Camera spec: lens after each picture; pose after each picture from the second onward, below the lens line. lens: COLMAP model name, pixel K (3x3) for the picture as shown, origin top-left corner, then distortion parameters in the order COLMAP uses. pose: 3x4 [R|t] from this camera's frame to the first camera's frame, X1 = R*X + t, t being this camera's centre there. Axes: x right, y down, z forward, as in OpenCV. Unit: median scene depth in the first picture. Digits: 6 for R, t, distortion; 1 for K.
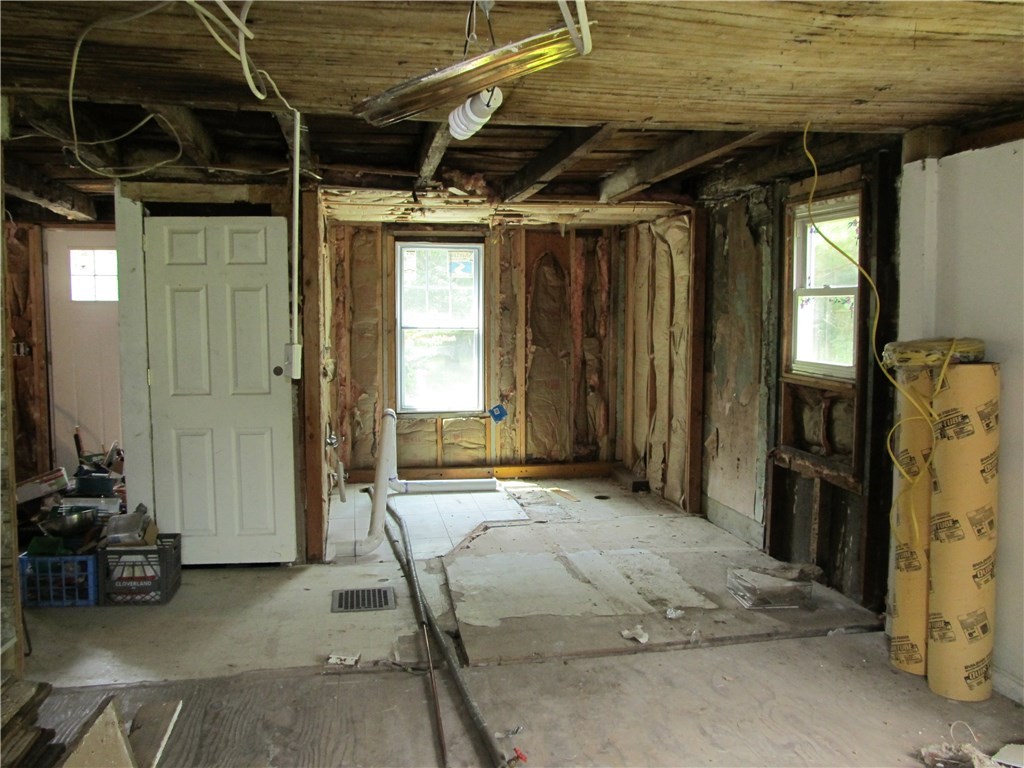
lens RADIAL K [[845.8, 0, 519.1], [0, 845.8, 382.0], [0, 0, 1]] dist [-0.068351, 0.024531]
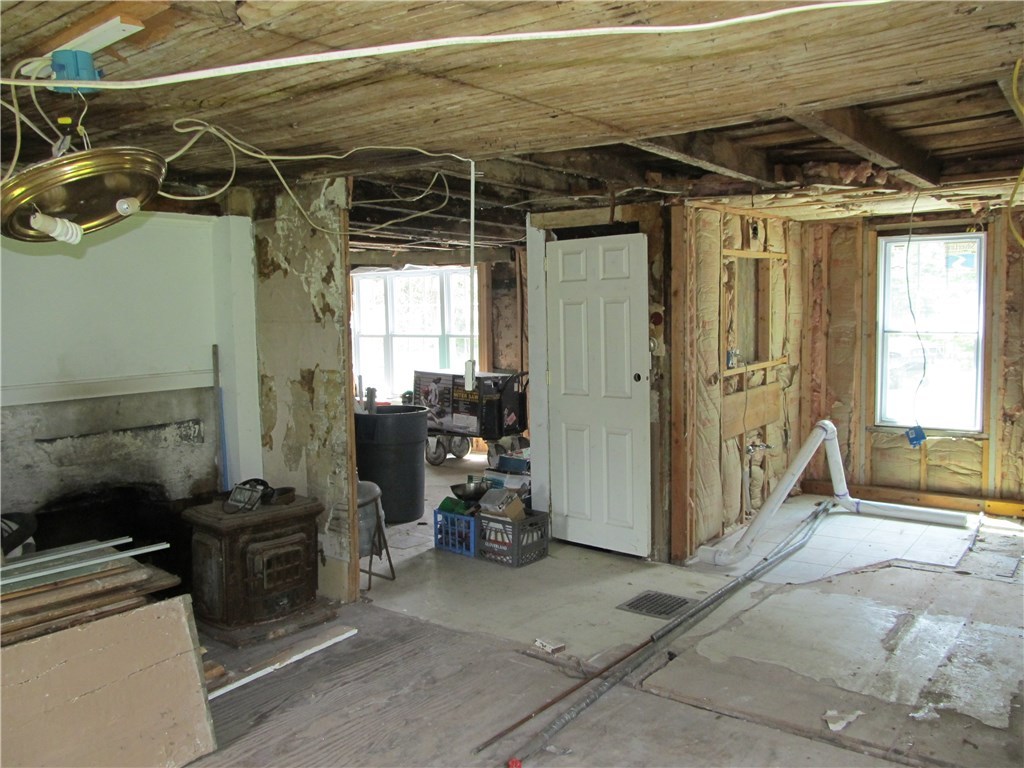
lens RADIAL K [[845.8, 0, 519.7], [0, 845.8, 384.2], [0, 0, 1]] dist [-0.068351, 0.024531]
pose [[0.660258, 0.052621, -0.749194, 0.336380], [-0.039950, 0.998591, 0.034930, -0.028833], [0.749976, 0.006867, 0.661429, 0.140158]]
